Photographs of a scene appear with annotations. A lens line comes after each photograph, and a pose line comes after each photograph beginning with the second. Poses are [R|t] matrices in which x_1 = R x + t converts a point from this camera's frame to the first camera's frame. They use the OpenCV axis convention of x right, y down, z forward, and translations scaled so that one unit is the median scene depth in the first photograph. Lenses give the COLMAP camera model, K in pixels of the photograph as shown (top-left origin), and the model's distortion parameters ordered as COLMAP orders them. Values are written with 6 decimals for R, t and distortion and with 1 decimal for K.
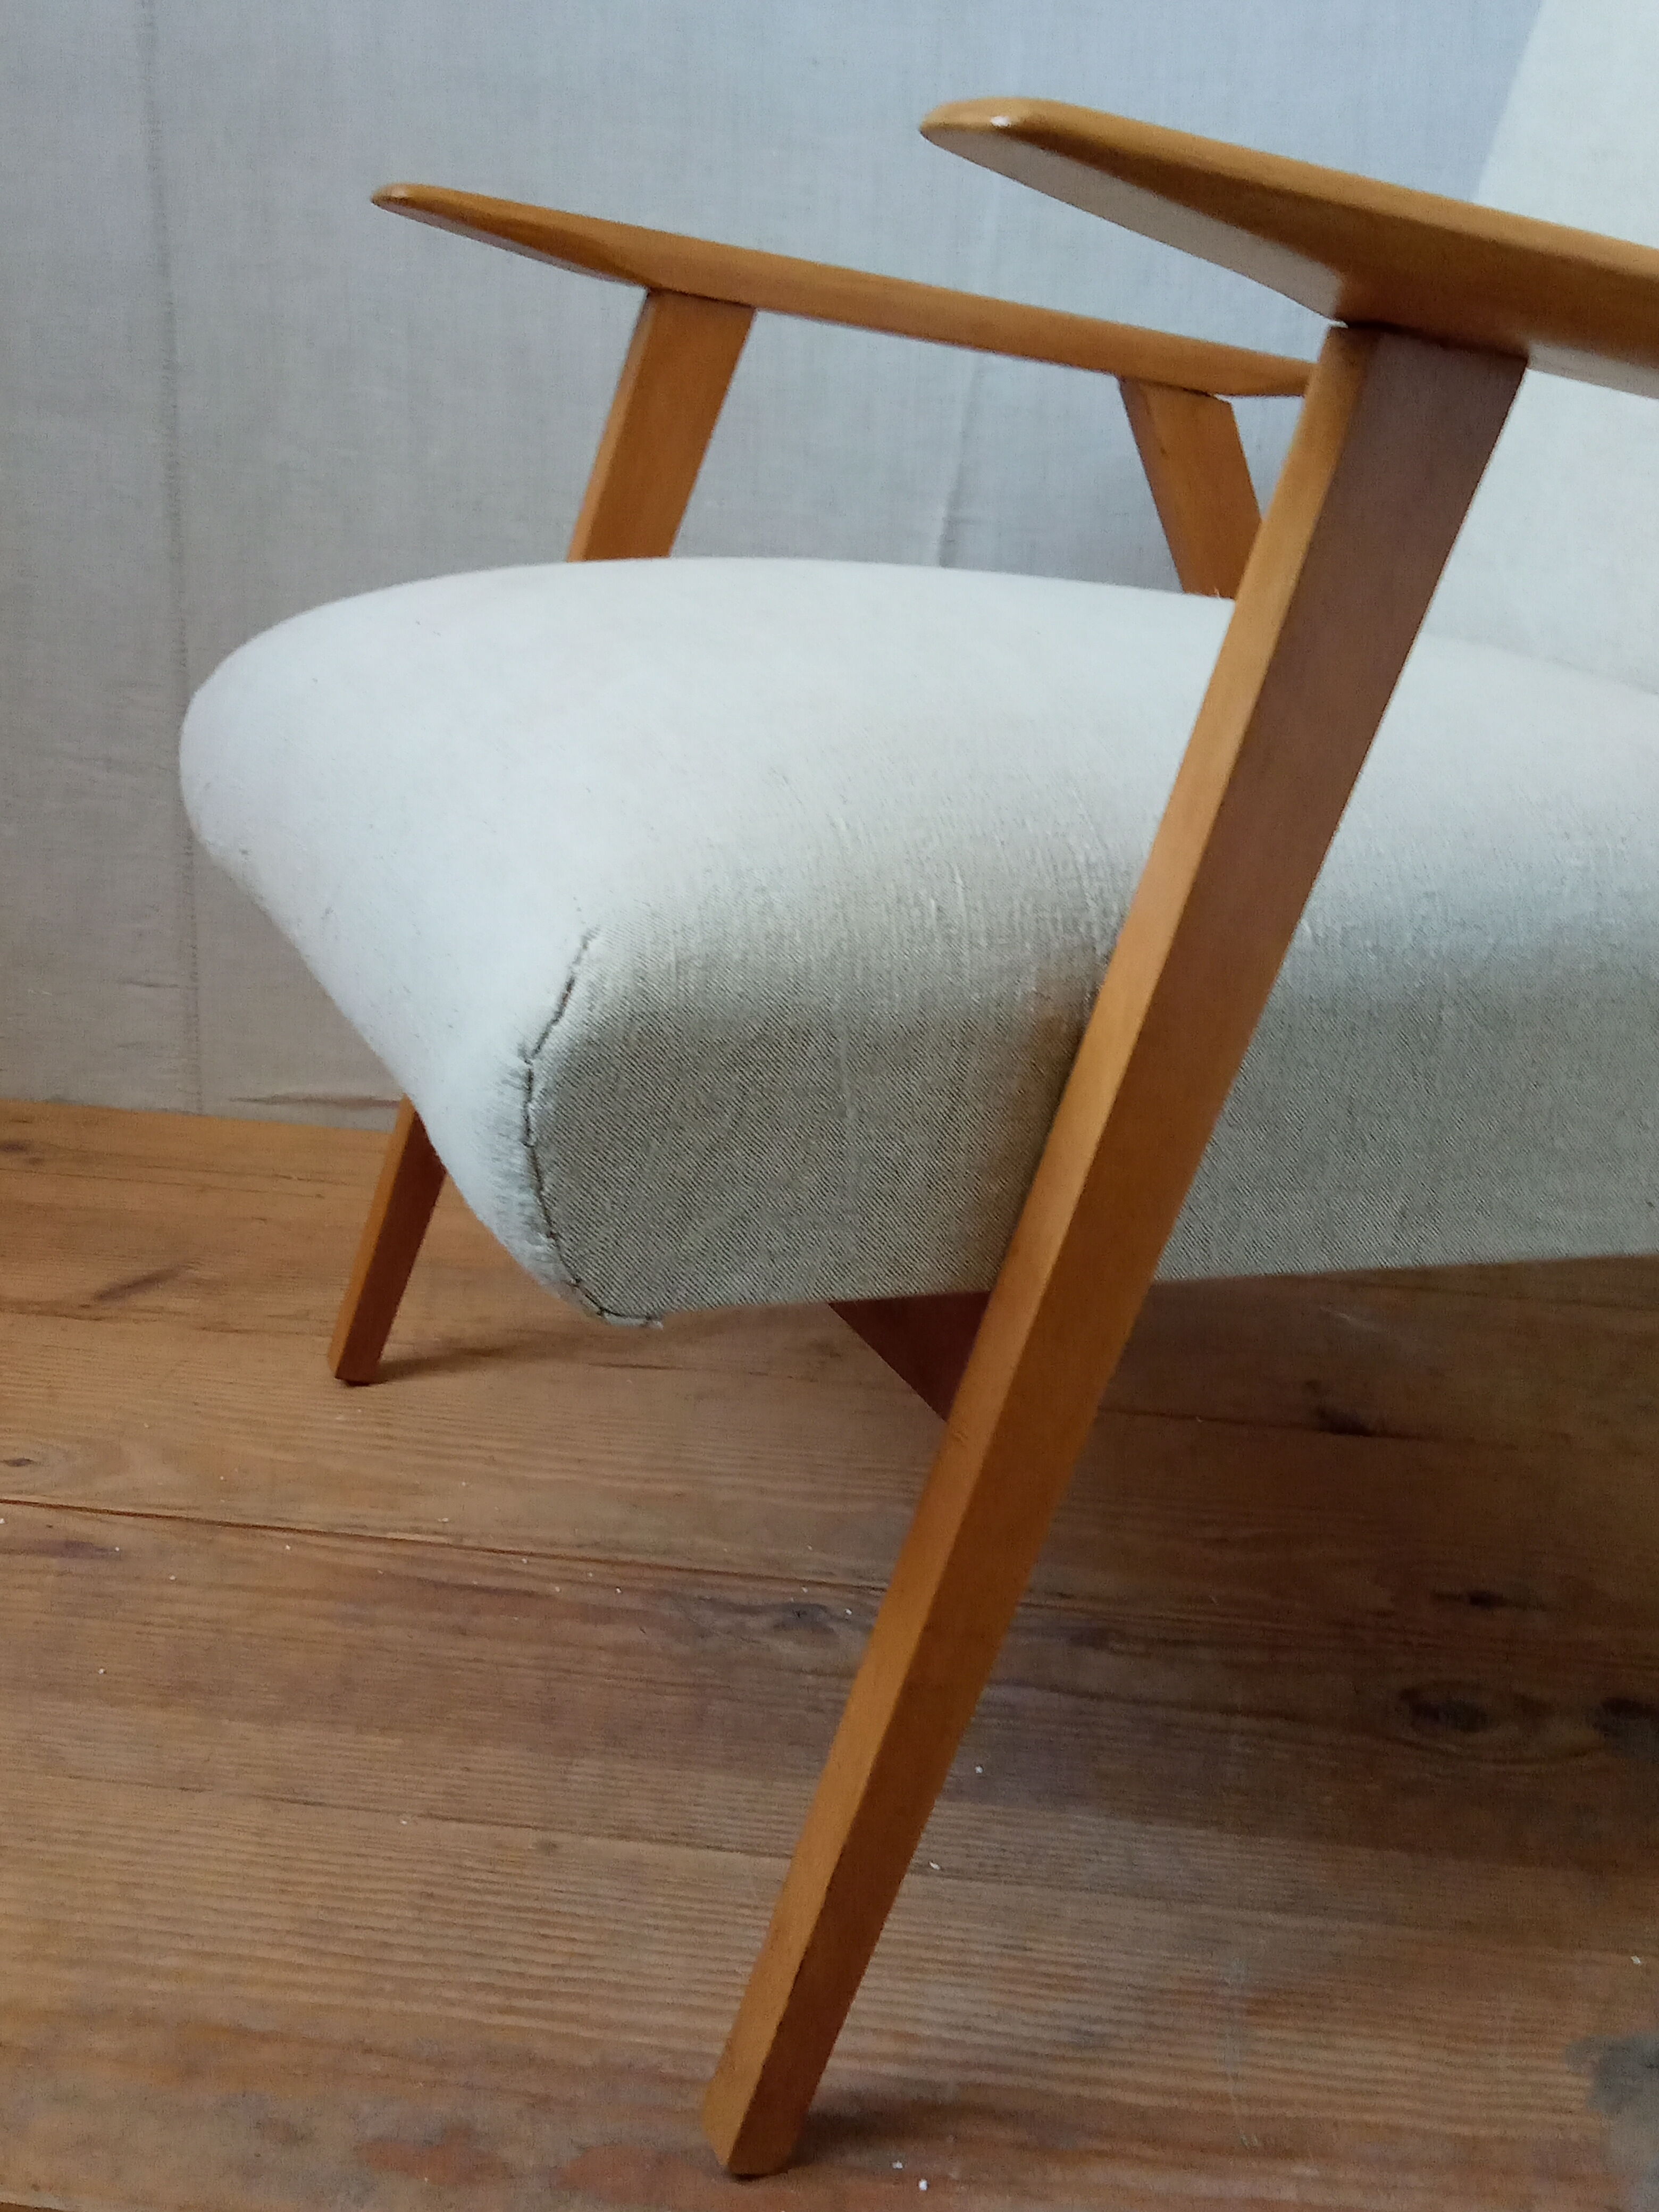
lens RADIAL K [[2353.2, 0, 814.0], [0, 2353.2, 1032.1], [0, 0, 1]] dist [0.031168, 0.000000]
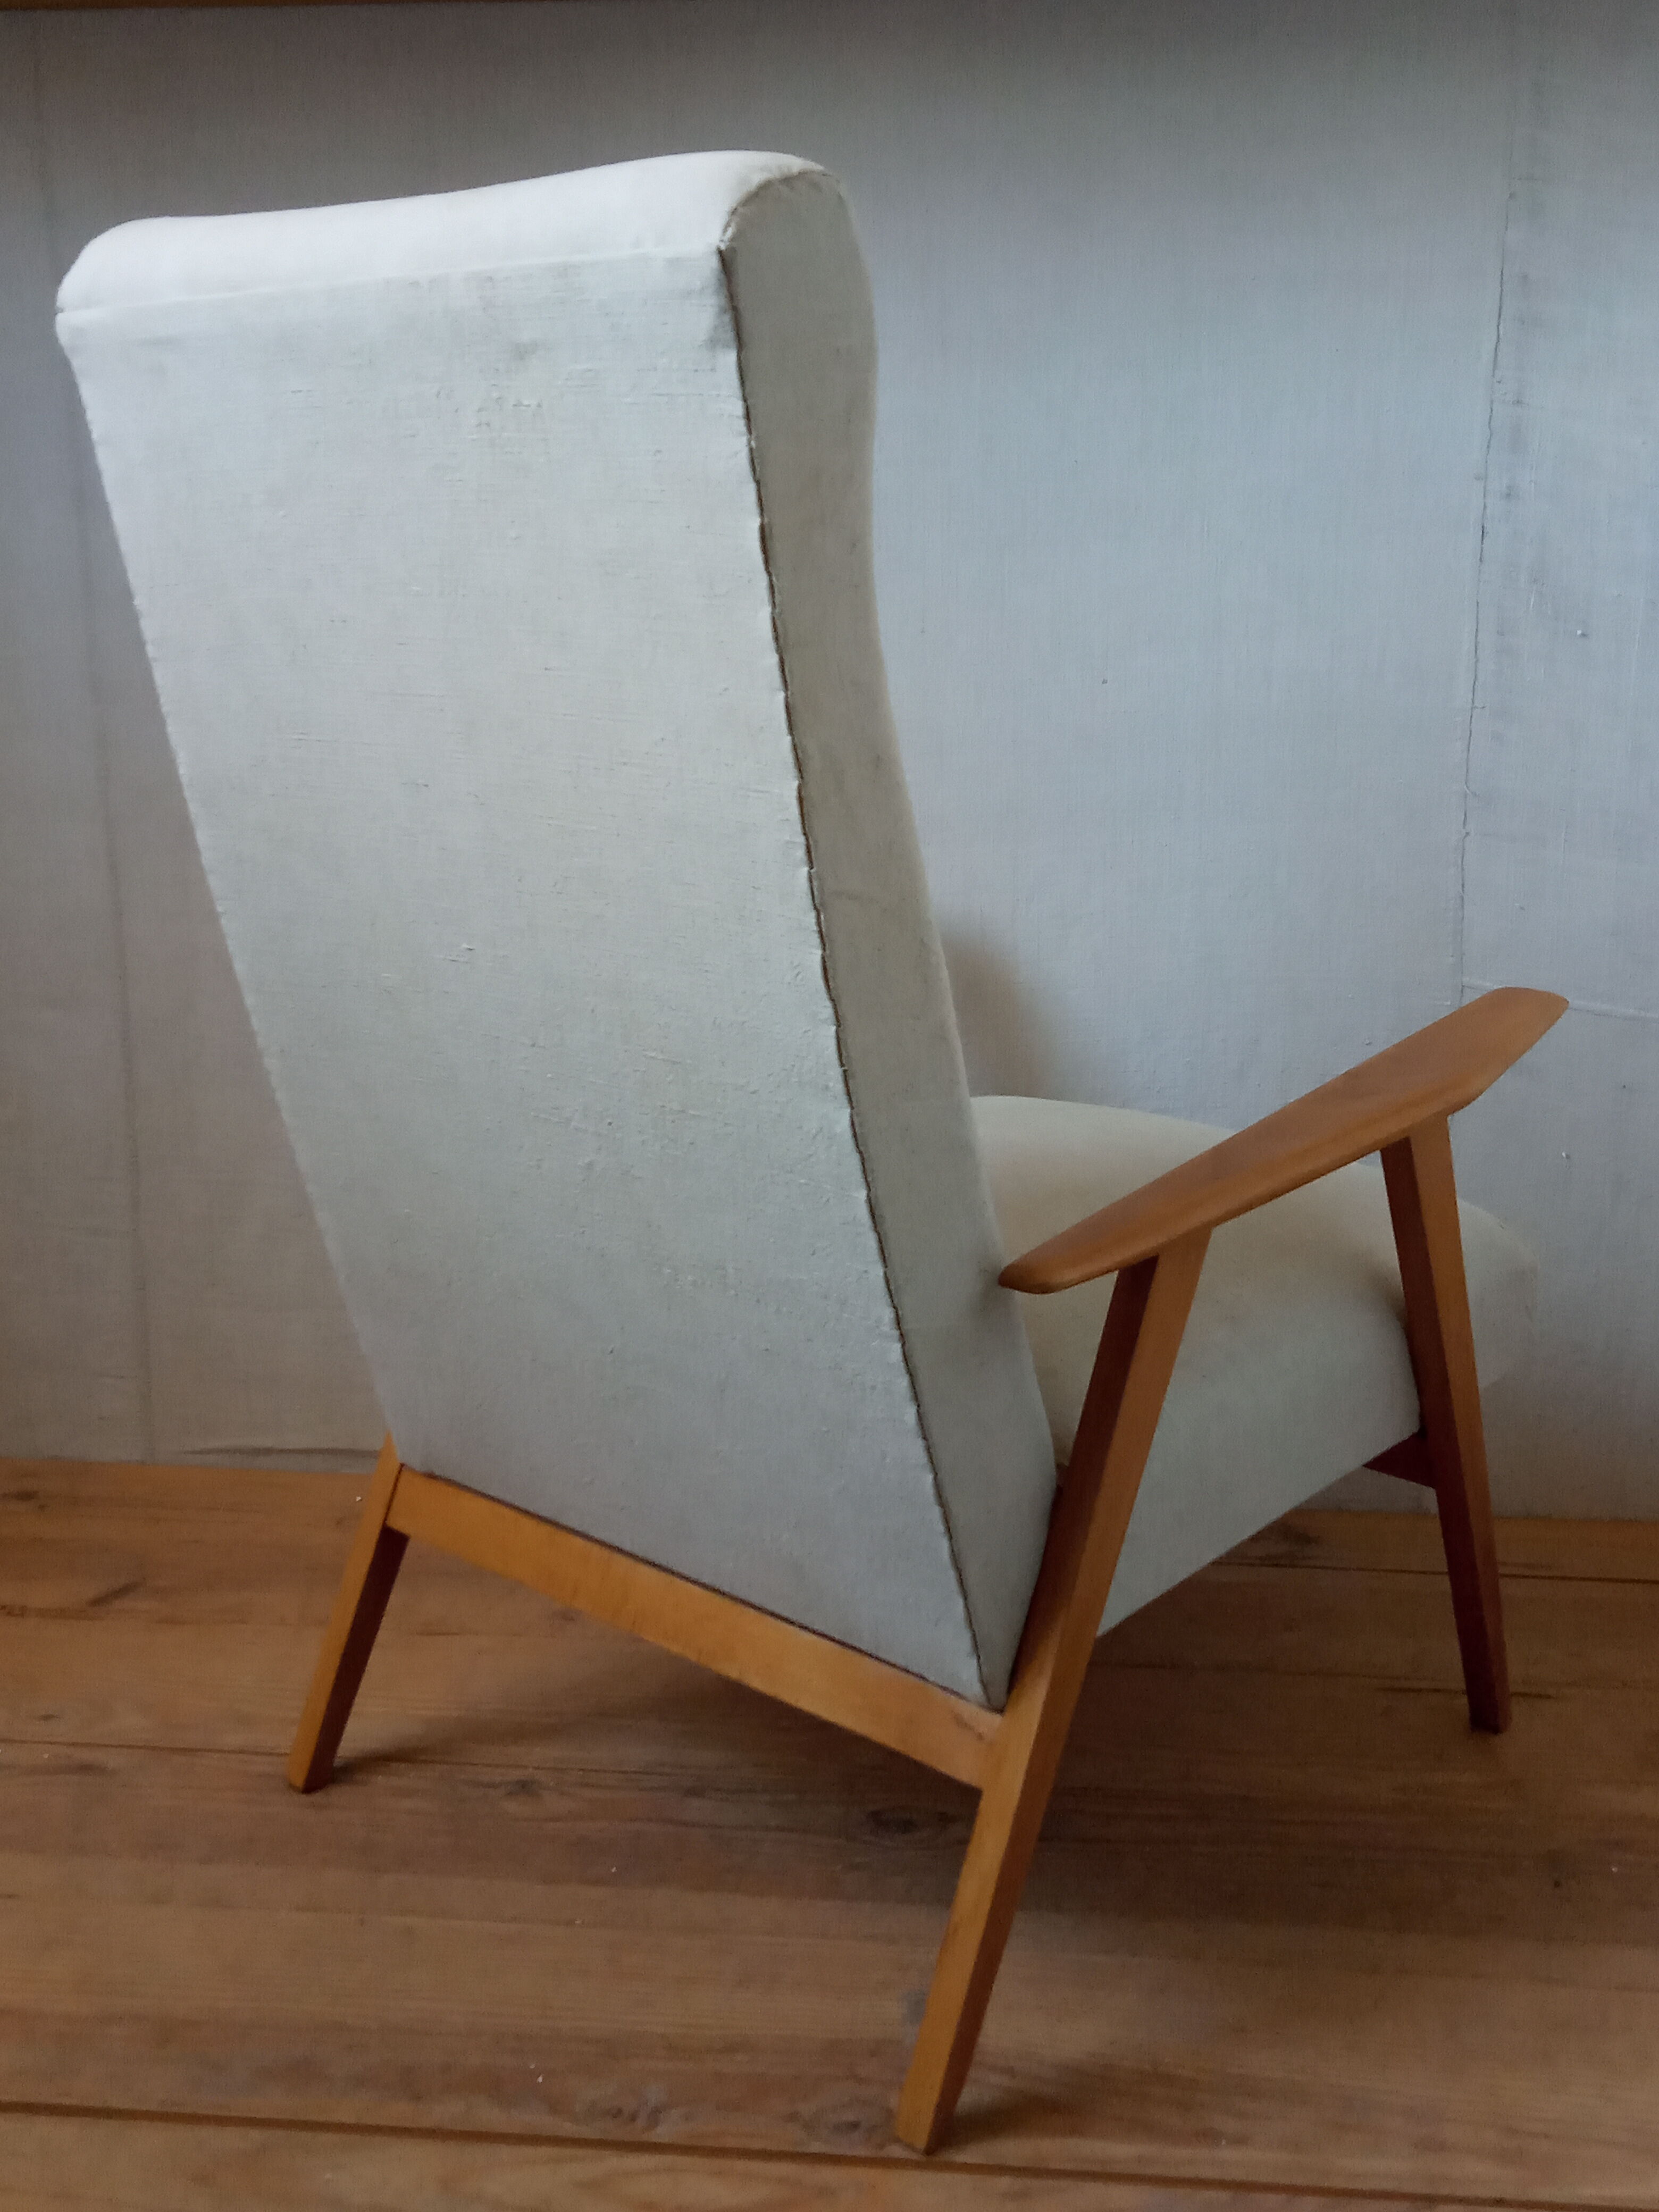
lens RADIAL K [[2353.2, 0, 828.3], [0, 2353.2, 1100.4], [0, 0, 1]] dist [0.031168, 0.000000]
pose [[0.998800, -0.041489, 0.026031, 0.189976], [0.042771, 0.997792, -0.050802, -0.147973], [-0.023866, 0.051855, 0.998369, -0.718778]]
